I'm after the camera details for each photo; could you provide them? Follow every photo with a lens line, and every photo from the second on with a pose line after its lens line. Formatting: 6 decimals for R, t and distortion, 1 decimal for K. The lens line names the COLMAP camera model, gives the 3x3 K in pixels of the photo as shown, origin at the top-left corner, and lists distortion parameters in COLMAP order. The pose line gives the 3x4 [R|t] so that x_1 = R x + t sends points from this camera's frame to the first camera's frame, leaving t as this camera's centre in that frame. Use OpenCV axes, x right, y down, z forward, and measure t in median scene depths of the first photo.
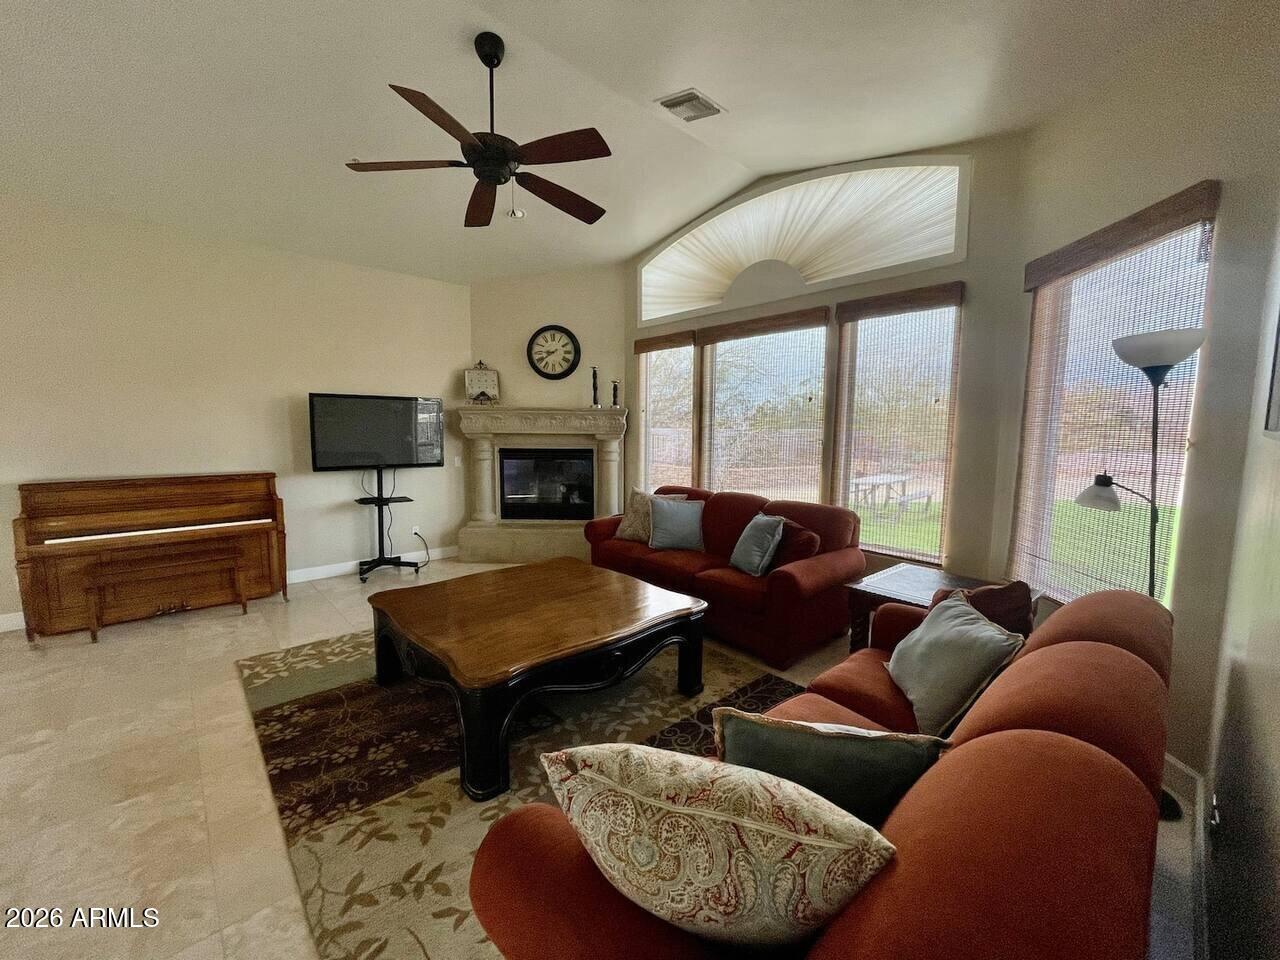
lens RADIAL K [[515.7, 0, 639.0], [0, 515.7, 477.0], [0, 0, 1]] dist [-0.003943, -0.000237]
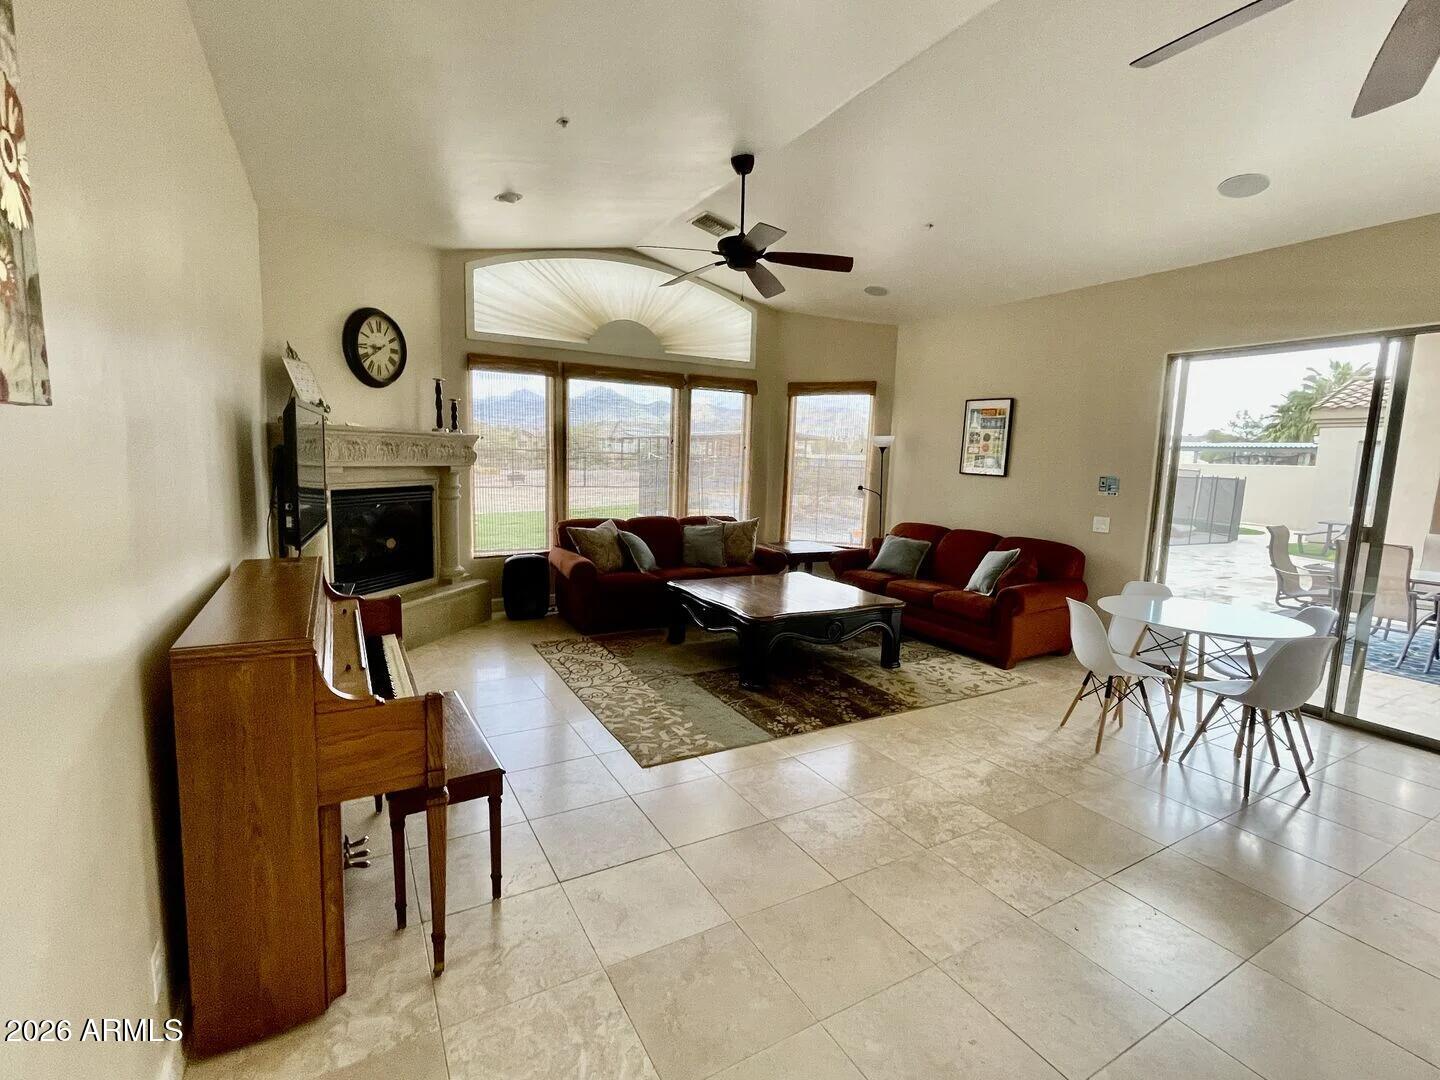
lens RADIAL K [[658.2, 0, 717.4], [0, 658.2, 543.4], [0, 0, 1]] dist [0.003582, 0.000078]
pose [[0.221301, -0.121240, 0.967640, -1.127144], [0.065071, 0.991866, 0.109393, -0.057288], [-0.973032, 0.038757, 0.227390, 0.430306]]
